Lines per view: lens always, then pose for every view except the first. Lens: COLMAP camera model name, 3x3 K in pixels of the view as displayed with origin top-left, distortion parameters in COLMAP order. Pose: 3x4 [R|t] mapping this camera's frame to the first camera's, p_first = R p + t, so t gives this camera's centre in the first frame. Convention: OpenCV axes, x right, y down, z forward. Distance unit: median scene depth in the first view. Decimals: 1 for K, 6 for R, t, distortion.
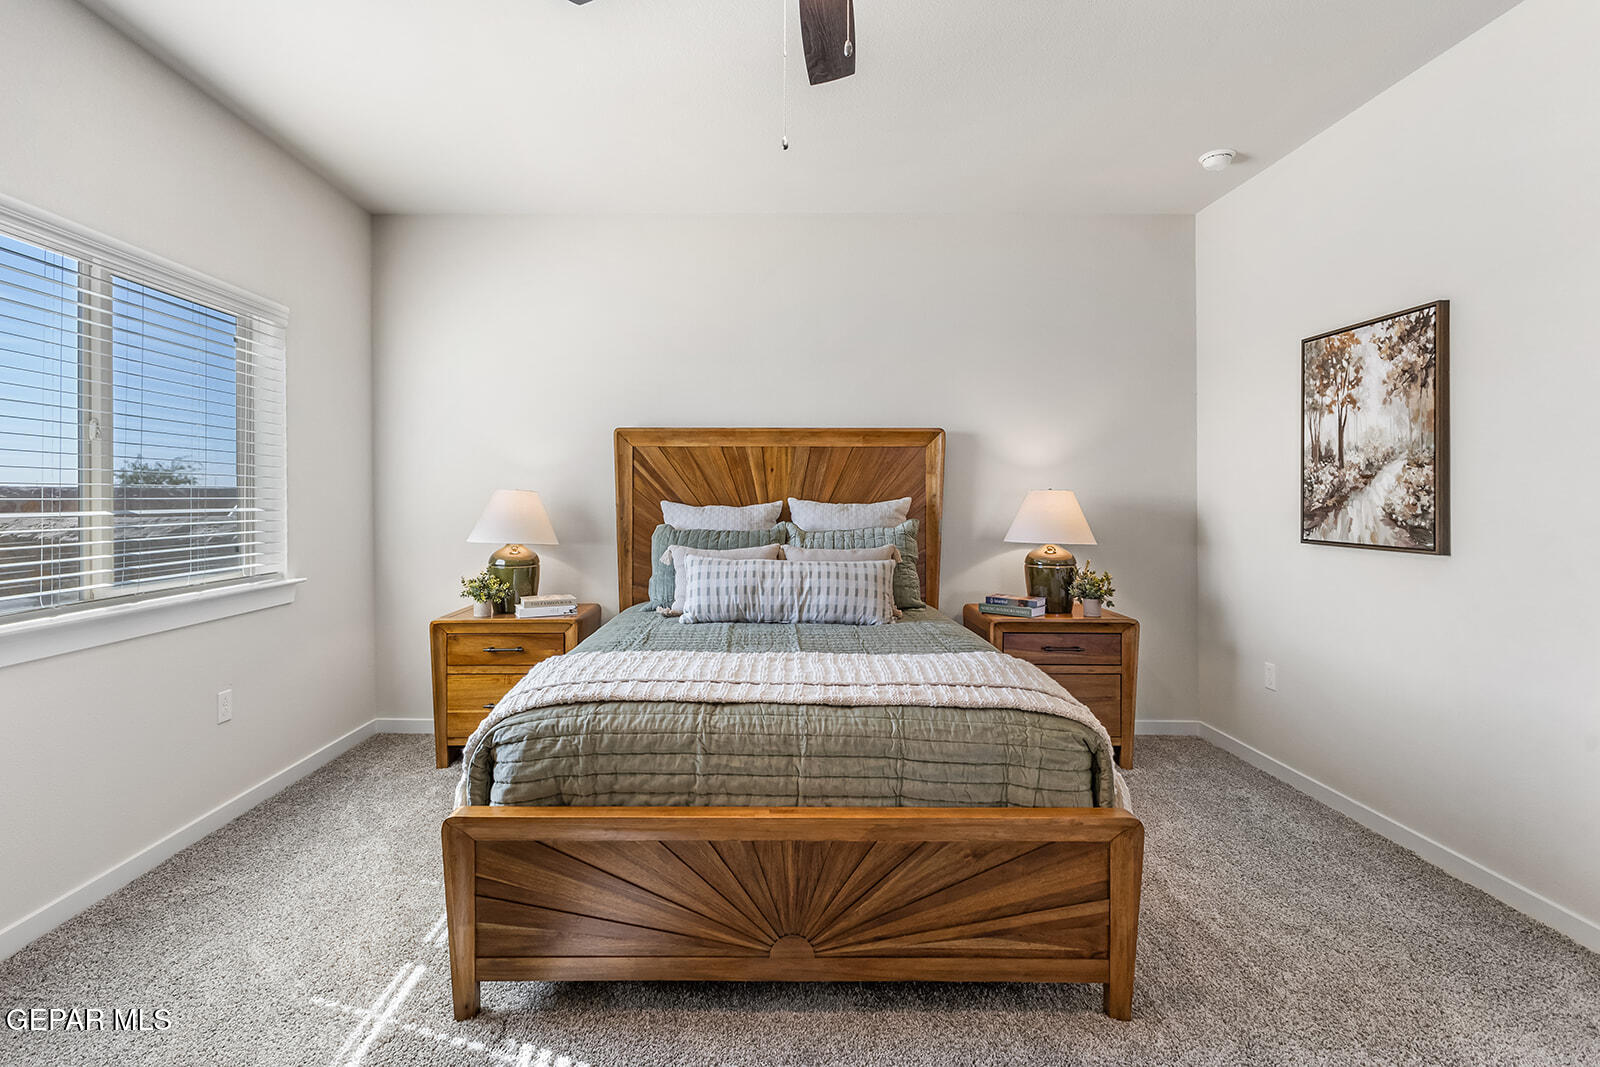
lens RADIAL K [[766.8, 0, 783.7], [0, 766.8, 492.8], [0, 0, 1]] dist [-0.009178, -0.000440]
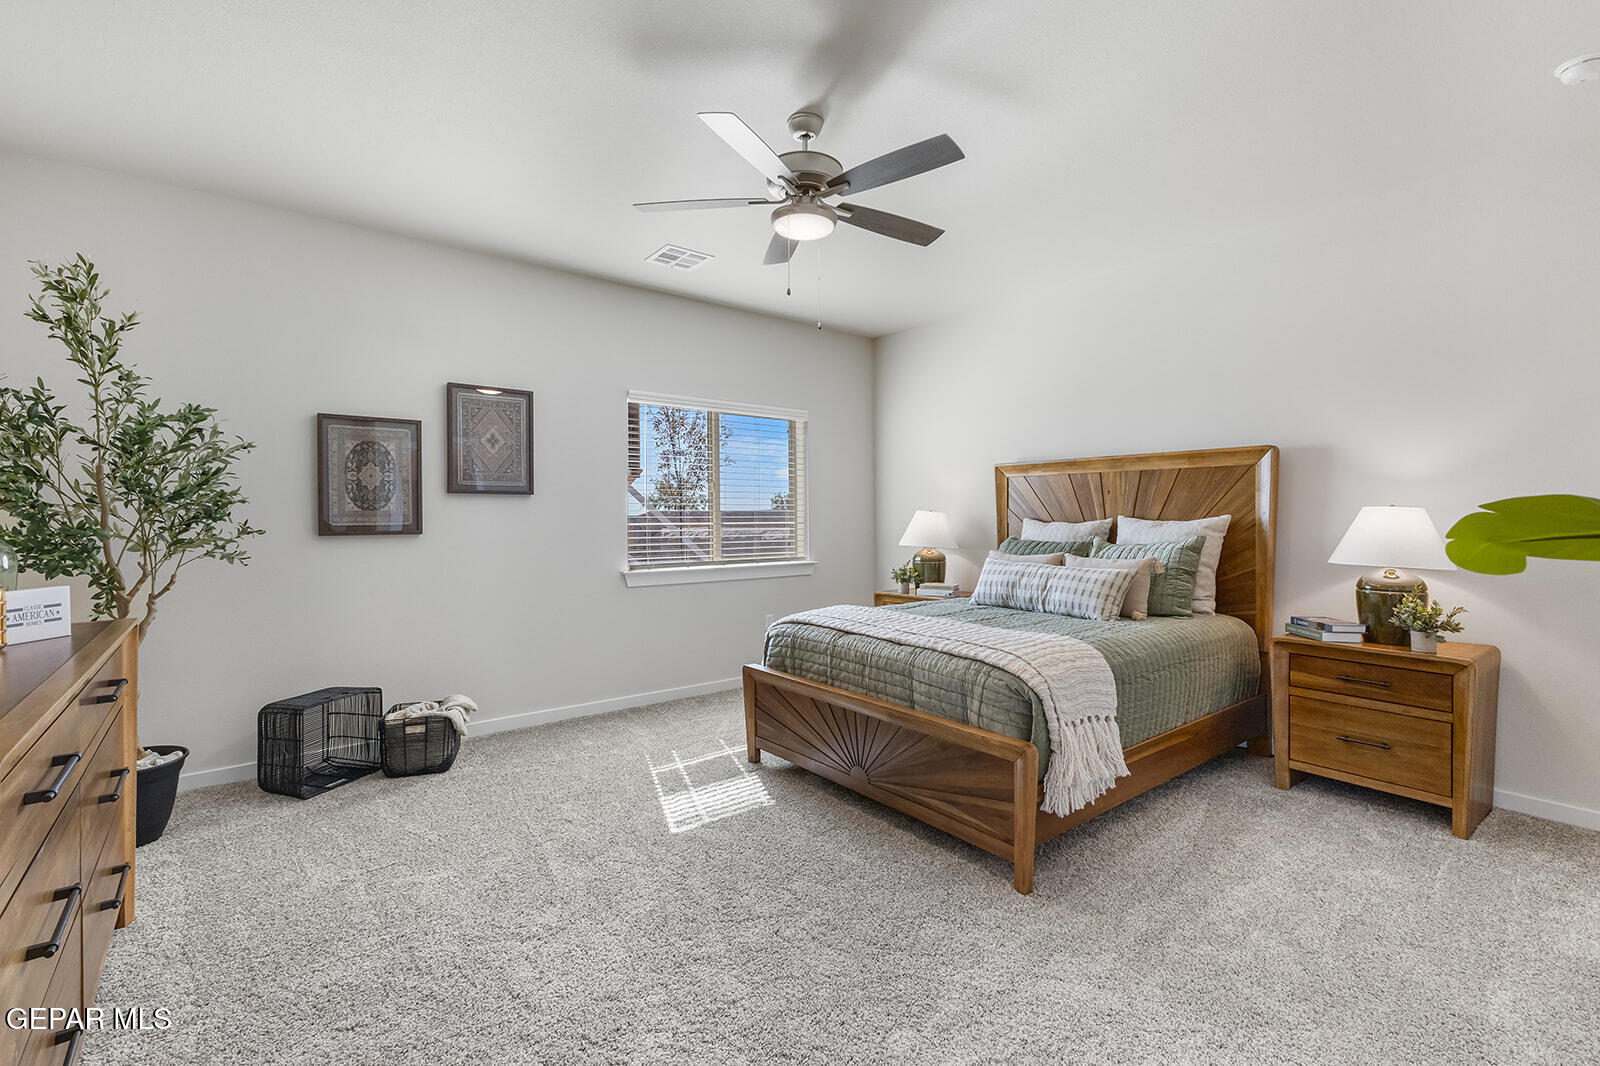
lens RADIAL K [[707.7, 0, 800.0], [0, 707.7, 529.7], [0, 0, 1]] dist [0.004316, 0.000105]
pose [[0.618184, 0.013862, -0.785911, 0.703972], [0.006520, 0.999720, 0.022762, -0.000080], [0.786006, -0.019196, 0.617920, -0.058014]]
